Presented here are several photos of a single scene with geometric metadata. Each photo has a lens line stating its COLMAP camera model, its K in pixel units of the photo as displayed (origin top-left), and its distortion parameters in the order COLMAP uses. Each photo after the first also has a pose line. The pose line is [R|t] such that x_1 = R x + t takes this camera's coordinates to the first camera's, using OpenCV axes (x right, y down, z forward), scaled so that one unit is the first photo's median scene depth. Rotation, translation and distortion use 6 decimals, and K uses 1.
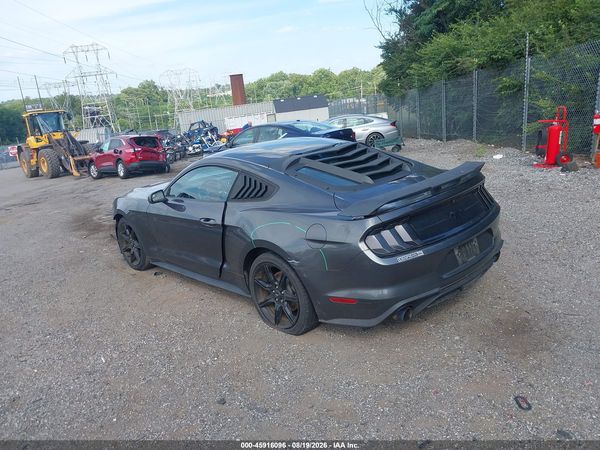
lens RADIAL K [[488.2, 0, 286.2], [0, 488.2, 221.3], [0, 0, 1]] dist [0.002180, -0.005134]
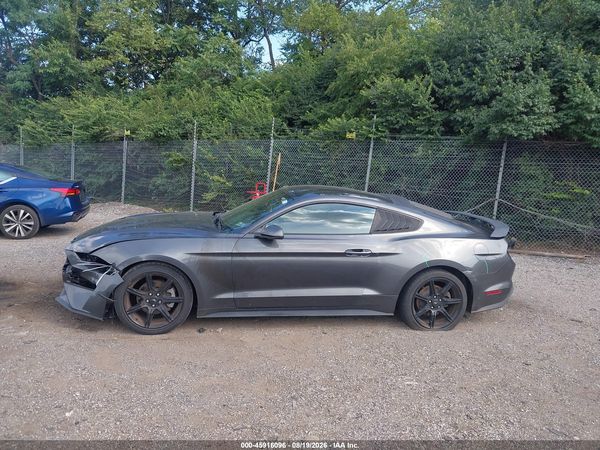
lens RADIAL K [[483.7, 0, 289.5], [0, 483.7, 225.7], [0, 0, 1]] dist [0.056434, -0.116905]
pose [[0.510586, 0.032243, 0.859222, -0.300788], [0.089914, 0.991816, -0.090649, 0.006679], [-0.855113, 0.123540, 0.503508, 0.148602]]
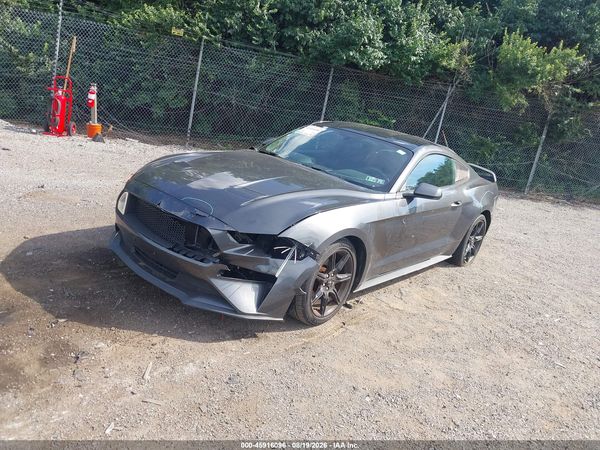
lens RADIAL K [[488.2, 0, 286.2], [0, 488.2, 221.3], [0, 0, 1]] dist [0.002180, -0.005134]
pose [[-0.161097, -0.166672, 0.972763, -0.306240], [0.071300, 0.981096, 0.179908, -0.049438], [-0.984360, 0.098341, -0.146168, 0.398230]]
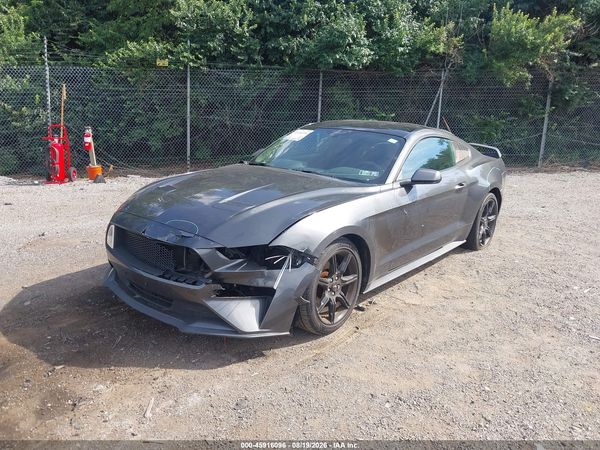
lens RADIAL K [[488.2, 0, 286.2], [0, 488.2, 221.3], [0, 0, 1]] dist [0.002180, -0.005134]
pose [[-0.142167, -0.114122, 0.983242, -0.298596], [0.227864, 0.962880, 0.144706, -0.043186], [-0.963258, 0.244618, -0.110886, 0.385896]]
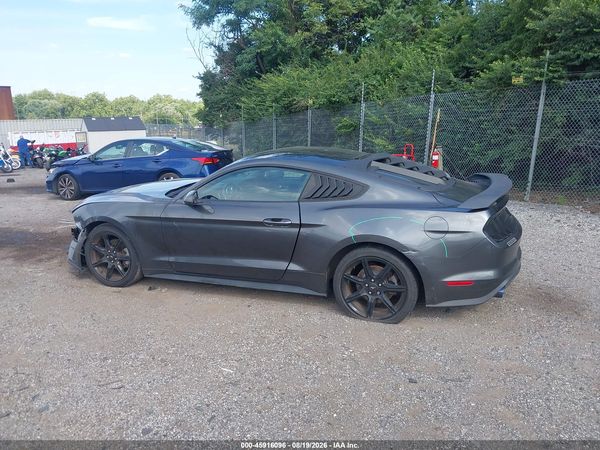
lens RADIAL K [[483.7, 0, 289.5], [0, 483.7, 225.7], [0, 0, 1]] dist [0.056434, -0.116905]
pose [[0.887256, 0.003627, 0.461264, -0.149688], [0.022751, 0.998408, -0.051613, 0.015161], [-0.460717, 0.056288, 0.885760, 0.033651]]
